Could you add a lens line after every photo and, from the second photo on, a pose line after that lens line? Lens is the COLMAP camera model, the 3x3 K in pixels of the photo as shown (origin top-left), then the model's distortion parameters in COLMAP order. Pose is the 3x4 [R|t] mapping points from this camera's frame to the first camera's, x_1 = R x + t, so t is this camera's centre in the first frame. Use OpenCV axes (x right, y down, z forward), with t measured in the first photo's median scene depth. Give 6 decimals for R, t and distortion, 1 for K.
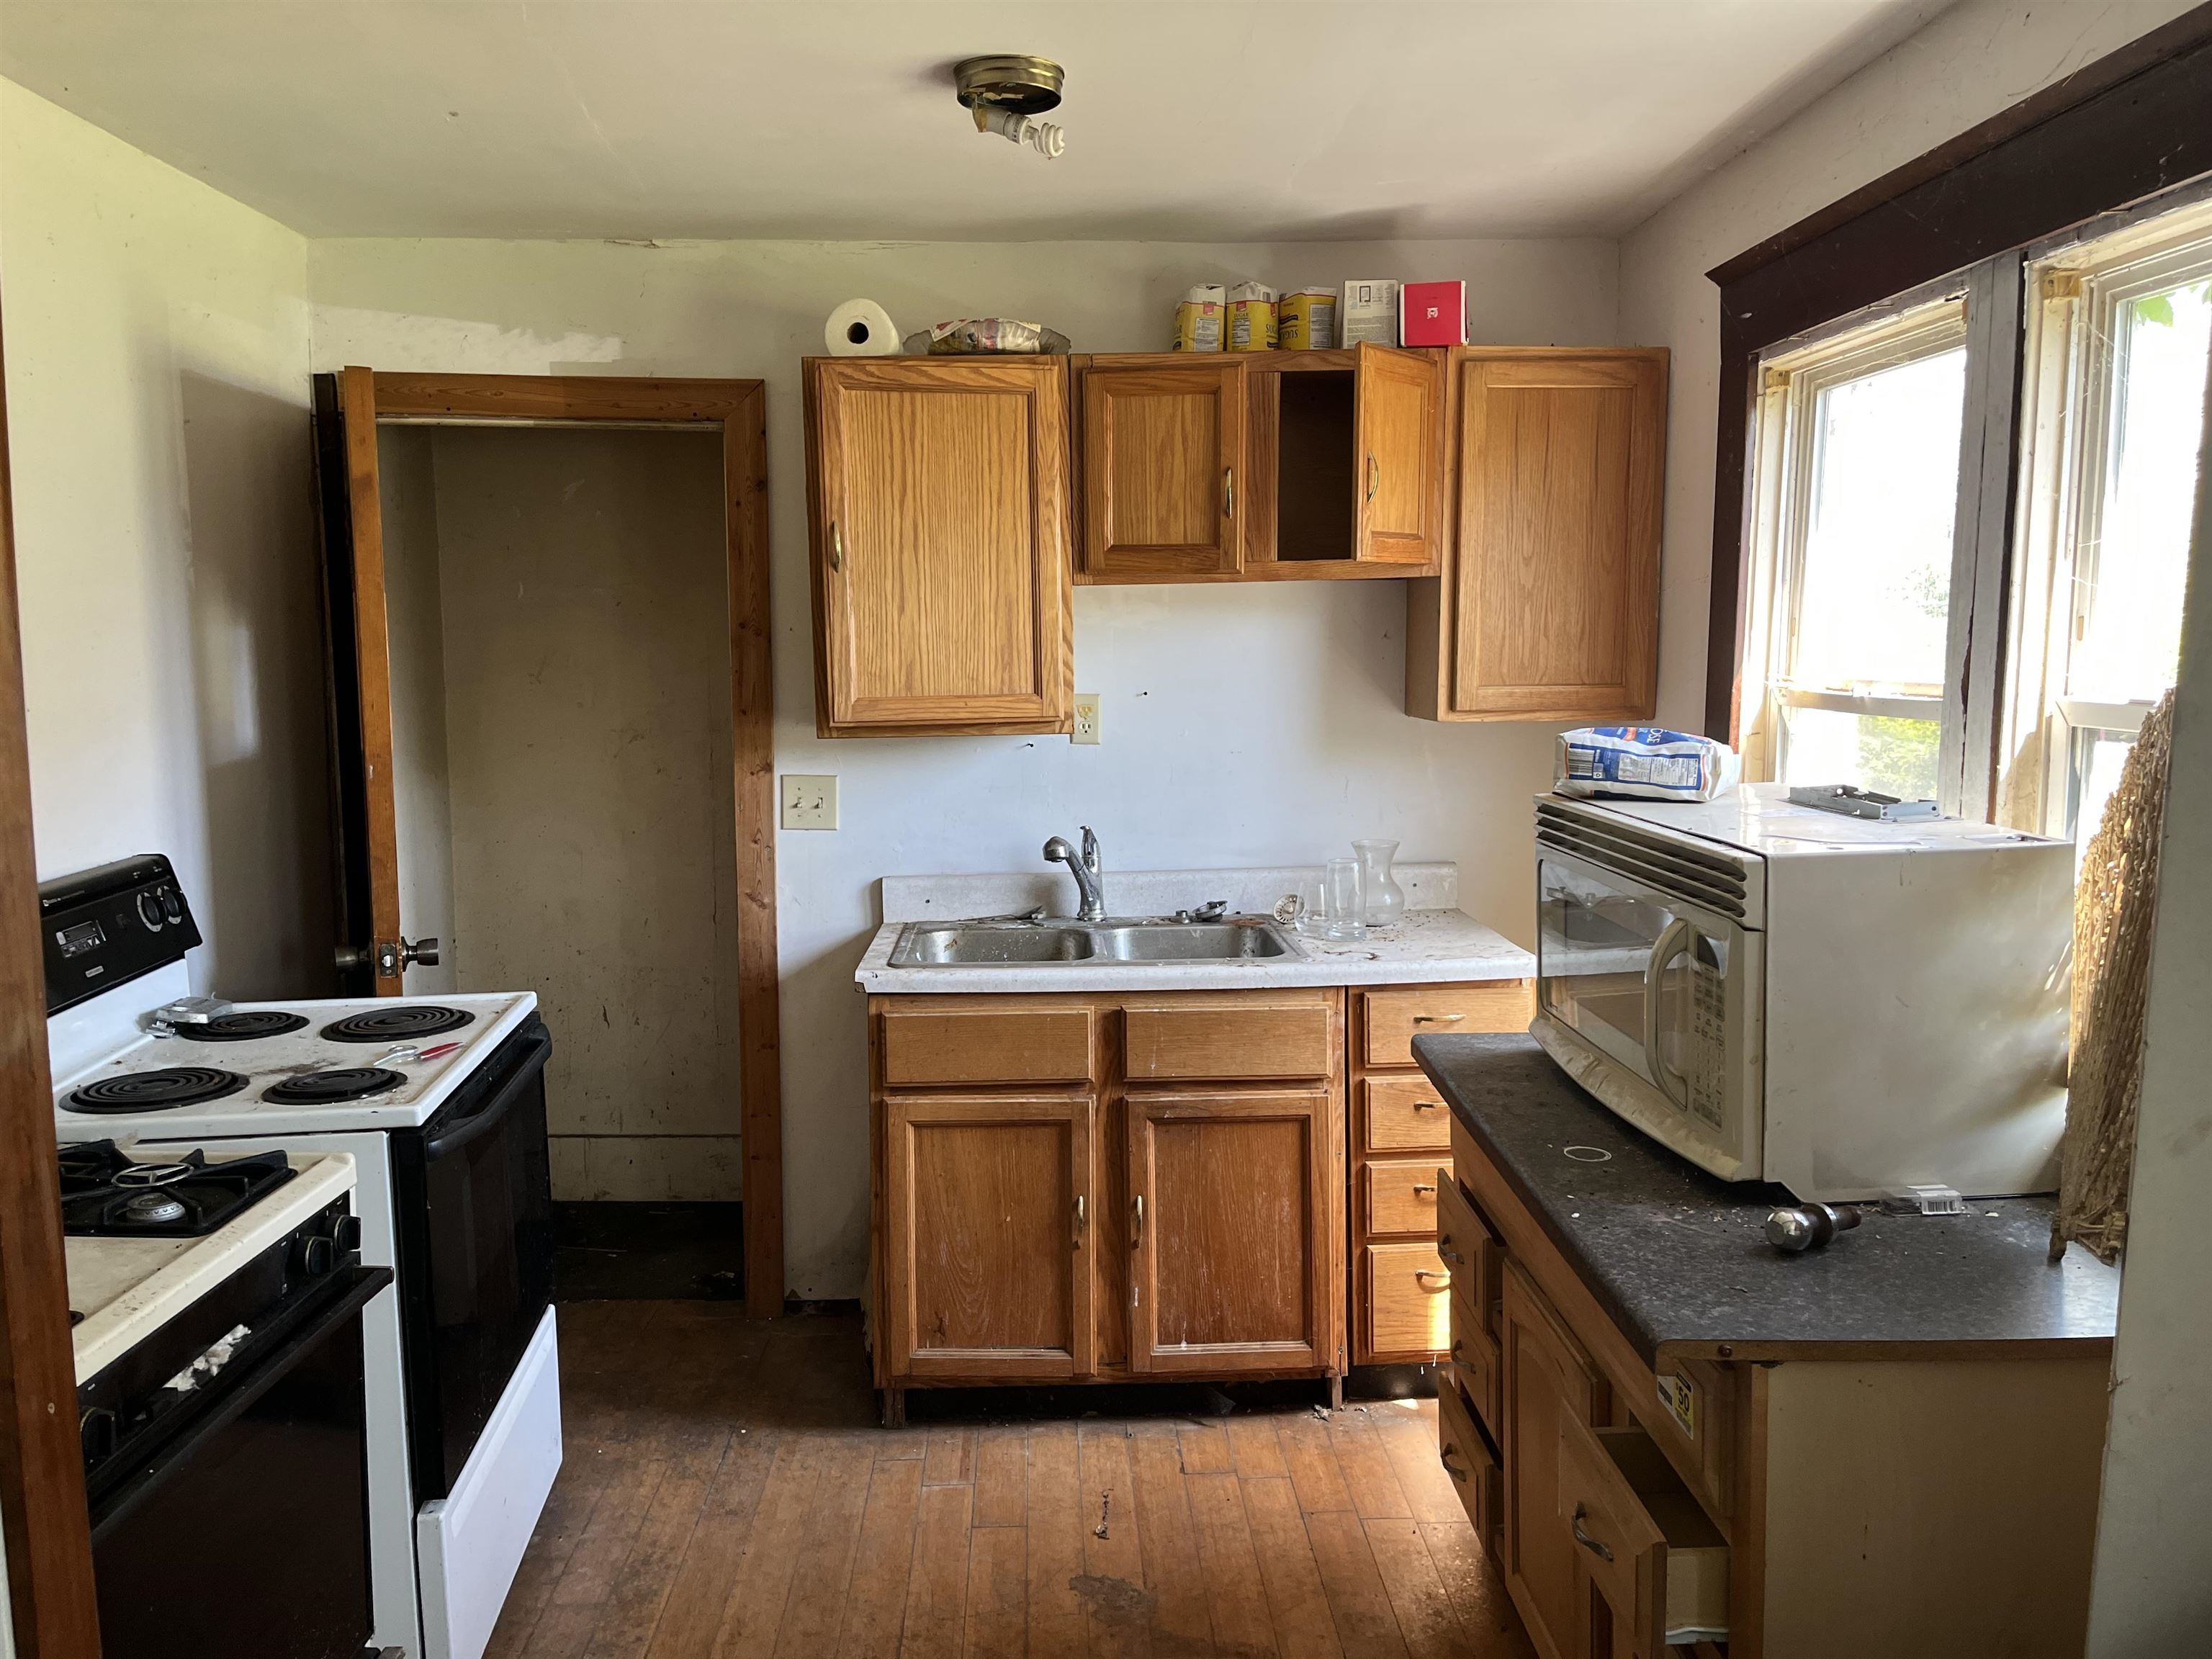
lens RADIAL K [[1676.2, 0, 1106.0], [0, 1676.2, 829.5], [0, 0, 1]] dist [0.105925, -0.149418]
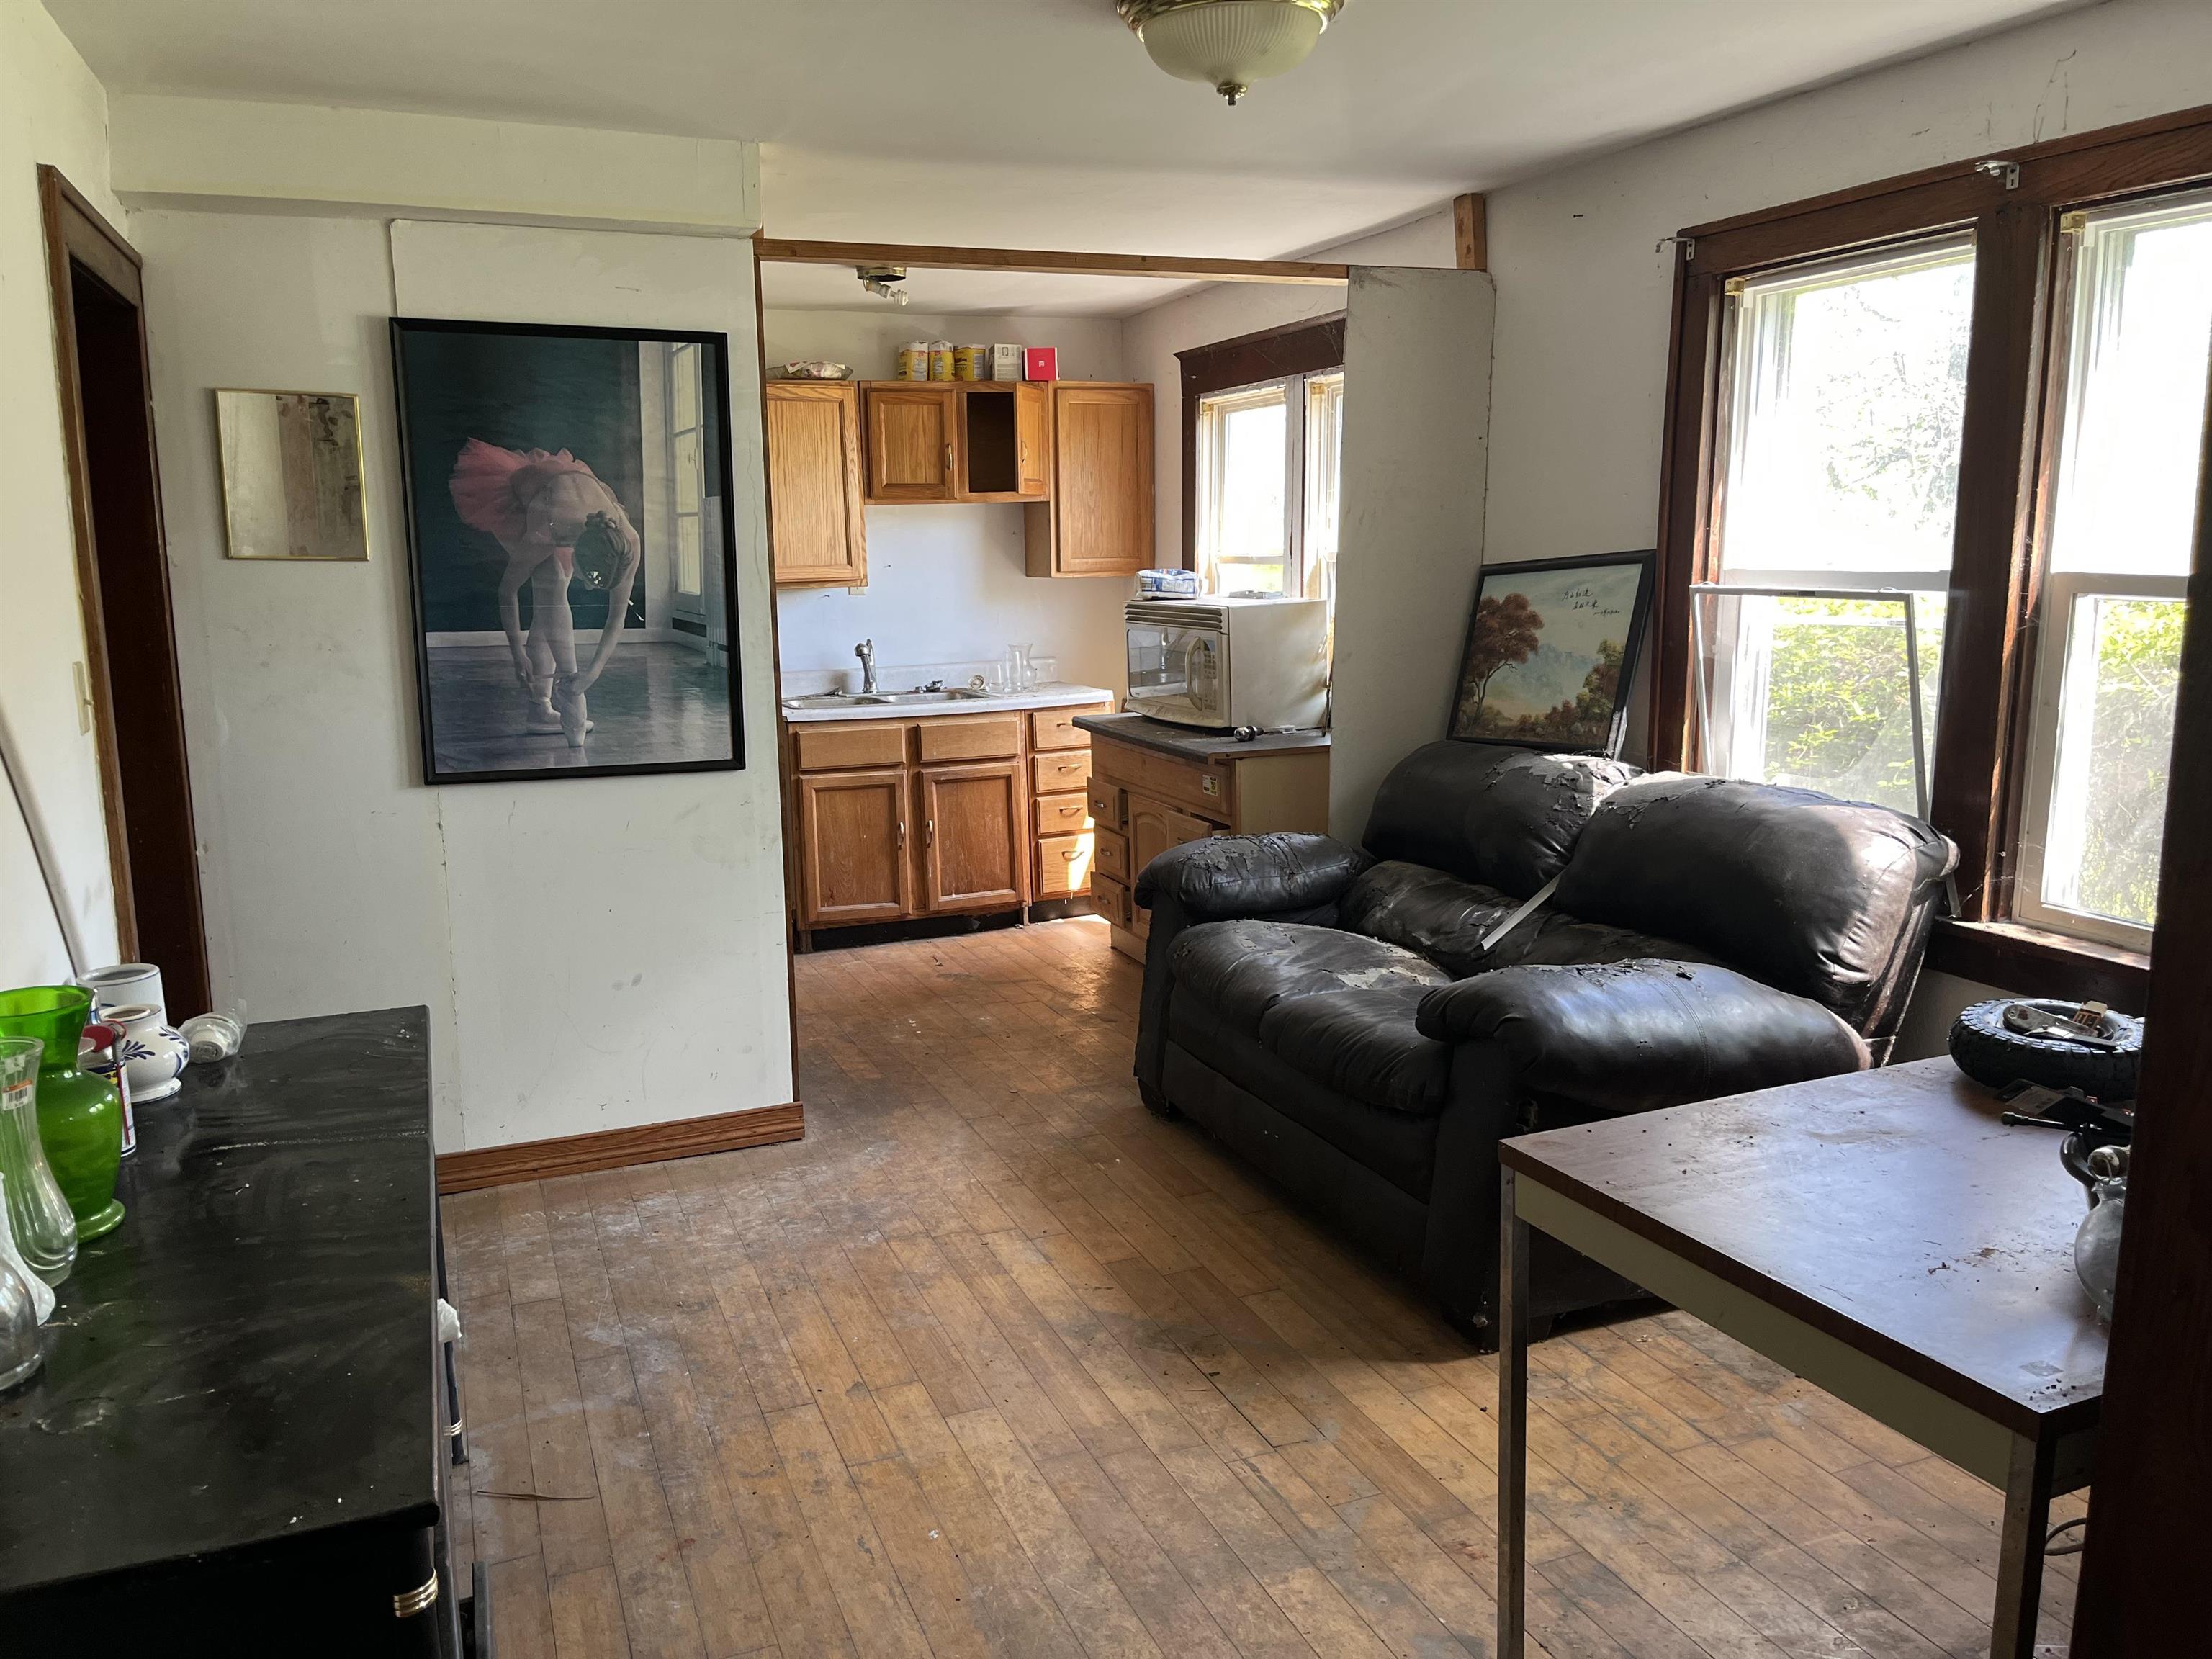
lens RADIAL K [[1676.2, 0, 1106.0], [0, 1676.2, 829.5], [0, 0, 1]] dist [0.105925, -0.149418]
pose [[0.940614, -0.068887, 0.332416, -0.432278], [0.051301, 0.996794, 0.061404, 0.116446], [-0.335580, -0.040704, 0.941132, -0.899332]]
